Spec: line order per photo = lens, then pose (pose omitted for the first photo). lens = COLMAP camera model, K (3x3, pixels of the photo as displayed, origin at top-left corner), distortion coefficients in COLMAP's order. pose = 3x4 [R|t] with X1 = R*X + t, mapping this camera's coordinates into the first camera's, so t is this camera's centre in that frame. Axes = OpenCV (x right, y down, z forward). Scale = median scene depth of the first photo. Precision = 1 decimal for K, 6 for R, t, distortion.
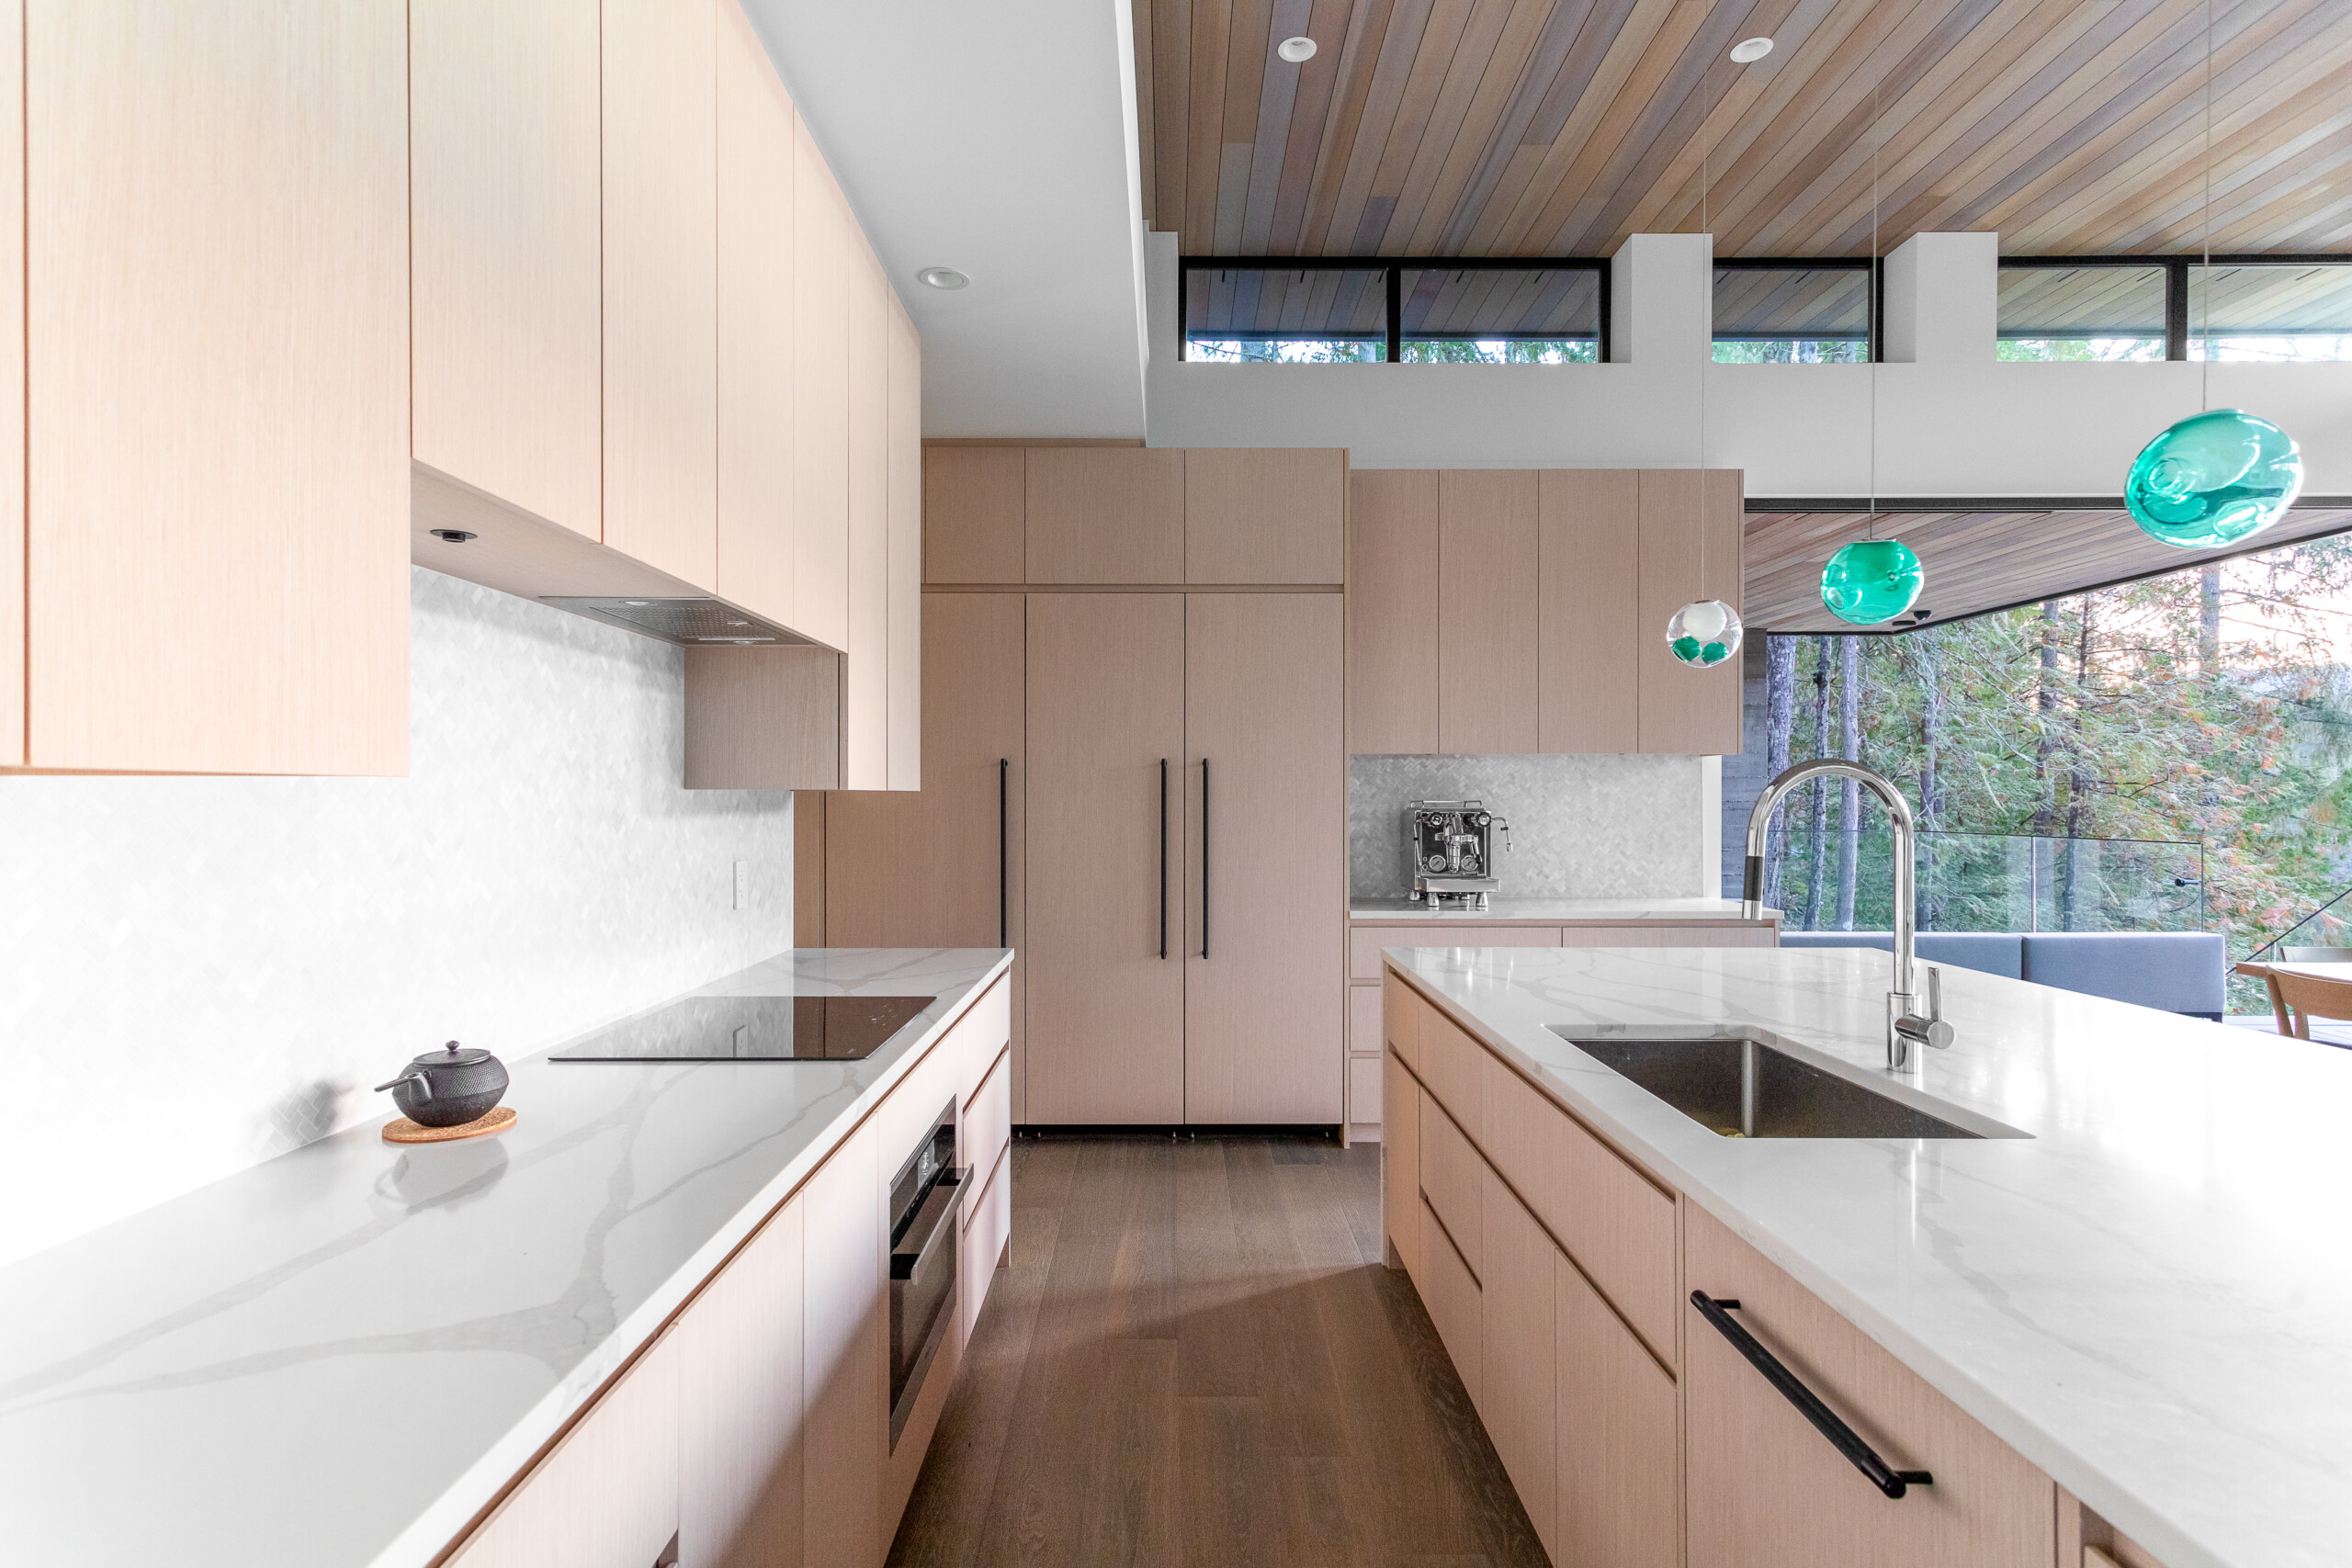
lens RADIAL K [[1170.6, 0, 1170.7], [0, 1170.6, 799.7], [0, 0, 1]] dist [0.003065, 0.000379]
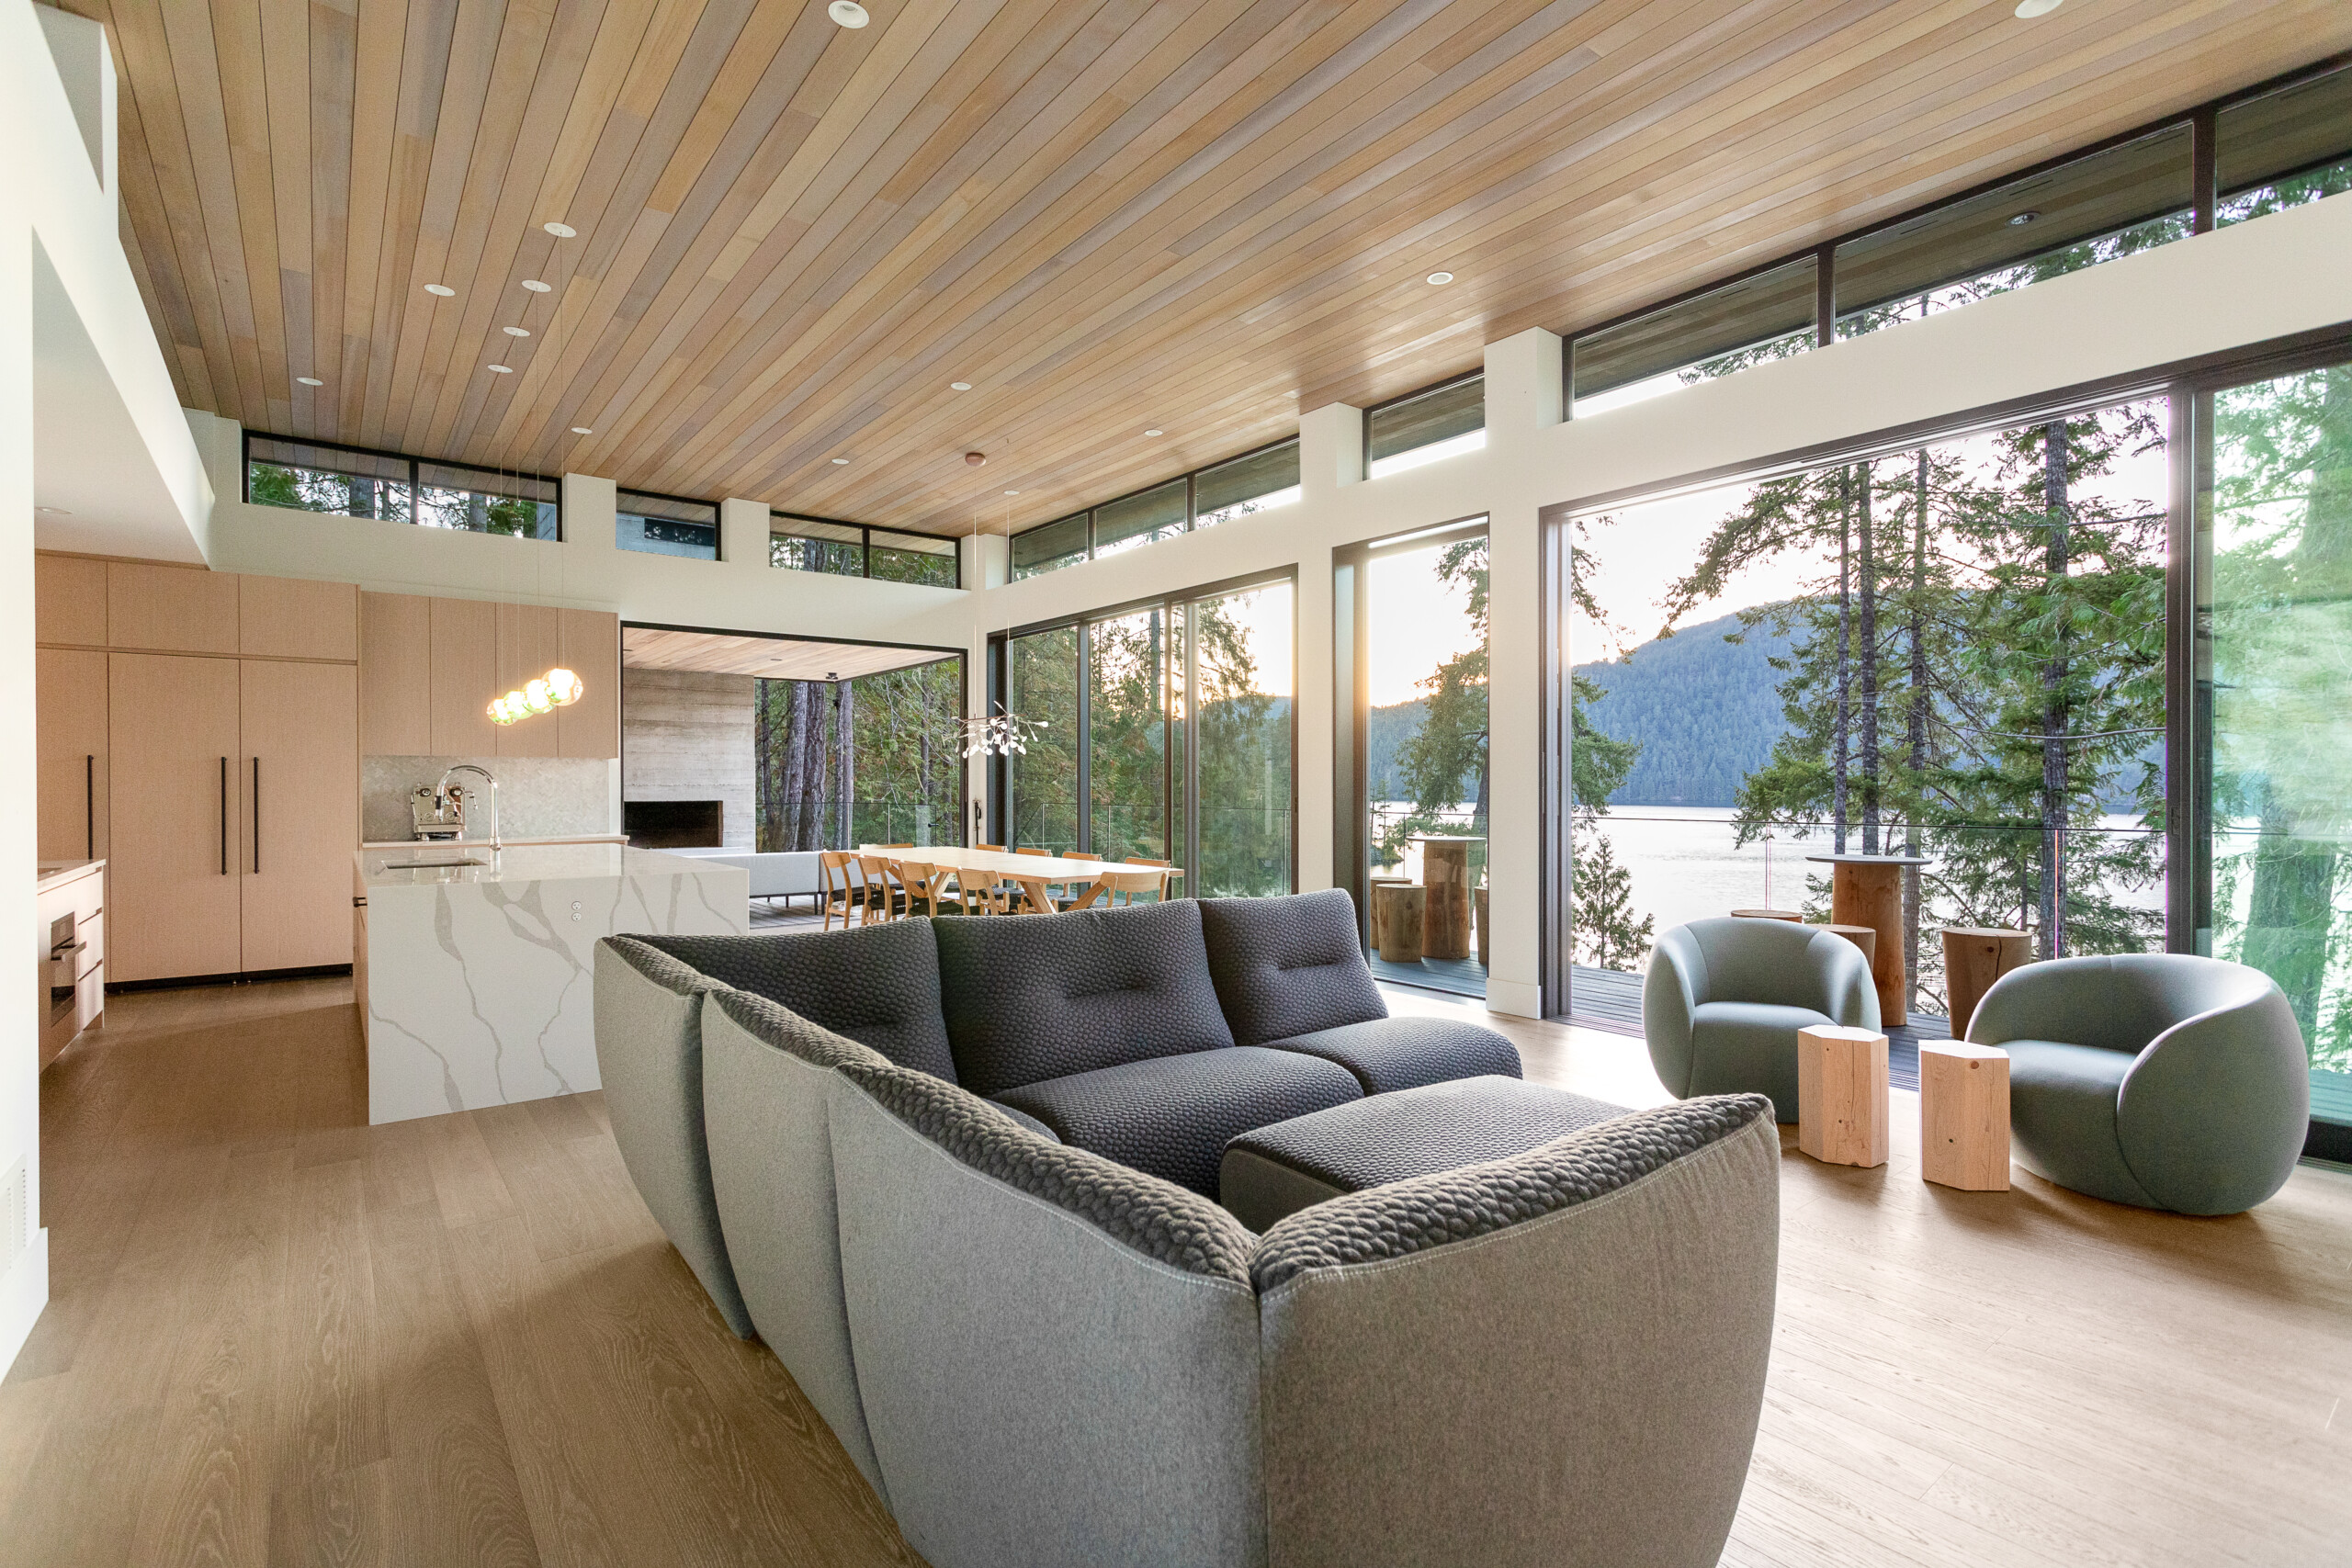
lens RADIAL K [[1108.6, 0, 1169.0], [0, 1108.6, 791.7], [0, 0, 1]] dist [0.015573, -0.000207]
pose [[0.795135, -0.004740, 0.606414, 0.097558], [0.002114, 0.999985, 0.005043, 0.010089], [-0.606429, -0.002728, 0.795133, -1.113839]]
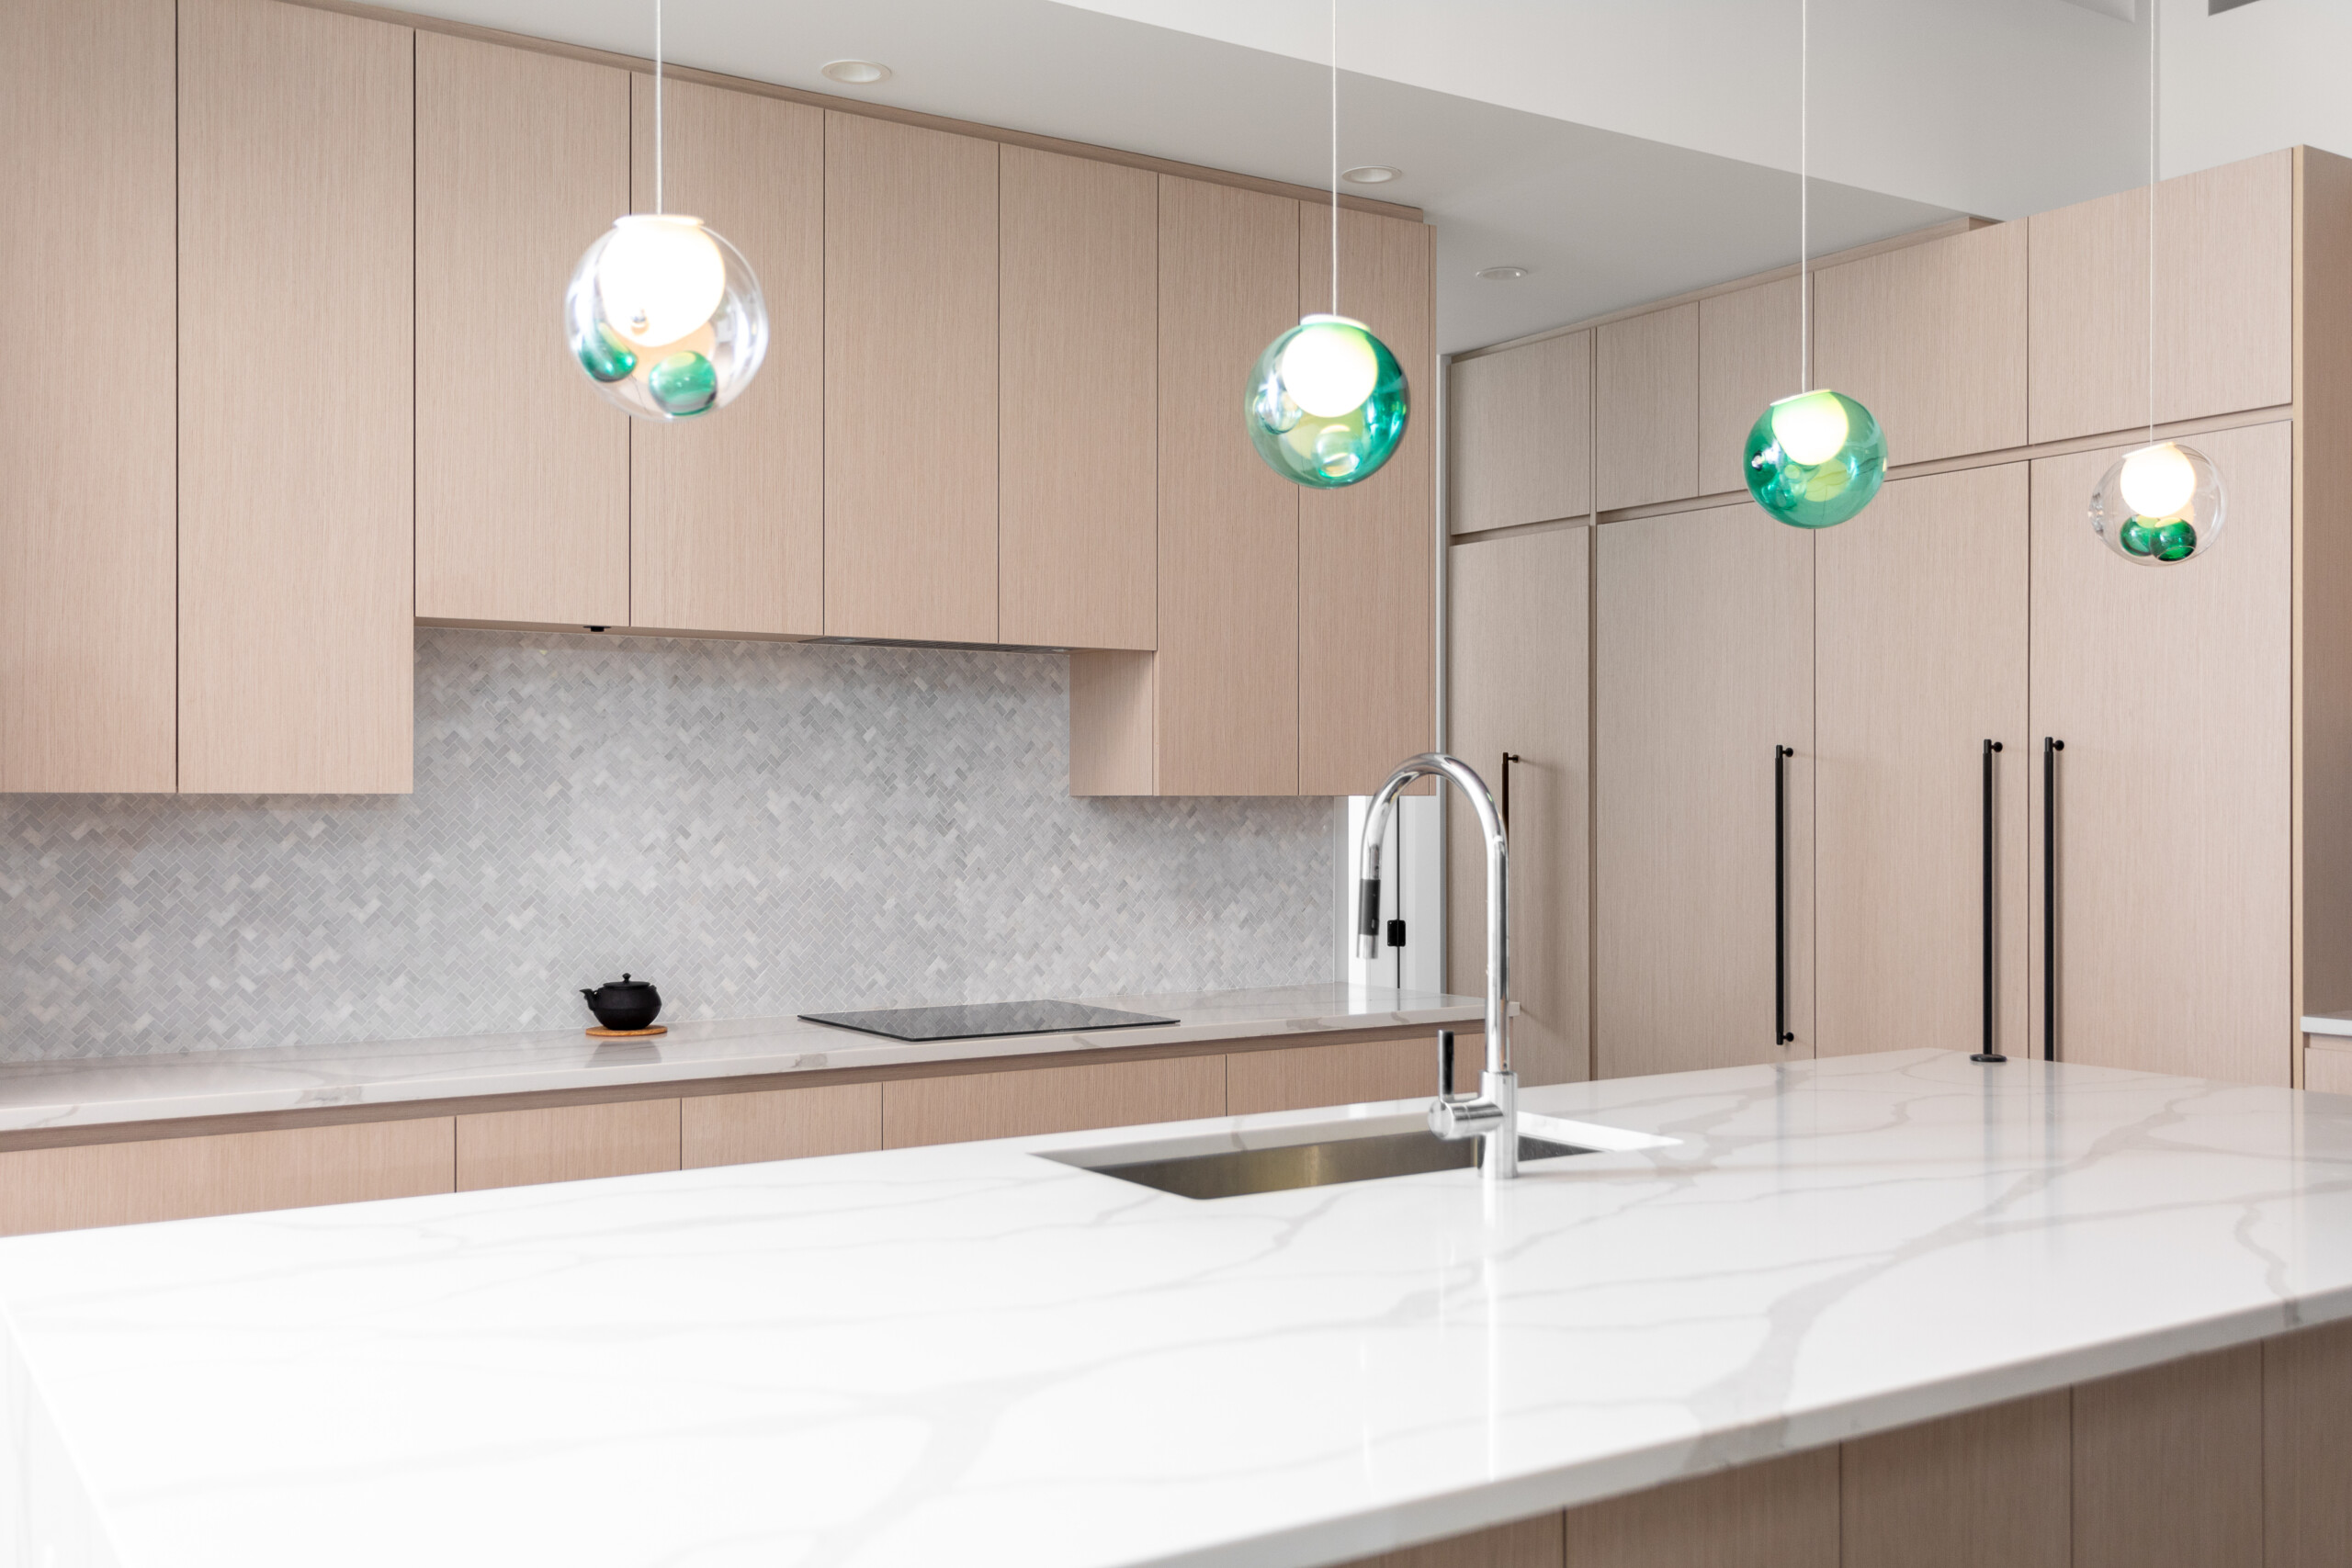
lens RADIAL K [[2147.6, 0, 1181.5], [0, 2147.6, 797.7], [0, 0, 1]] dist [0.007360, 0.001927]
pose [[0.551209, -0.002877, -0.834362, 0.688543], [-0.000631, 0.999992, -0.003865, -0.000129], [0.834367, 0.002657, 0.551203, 0.038771]]
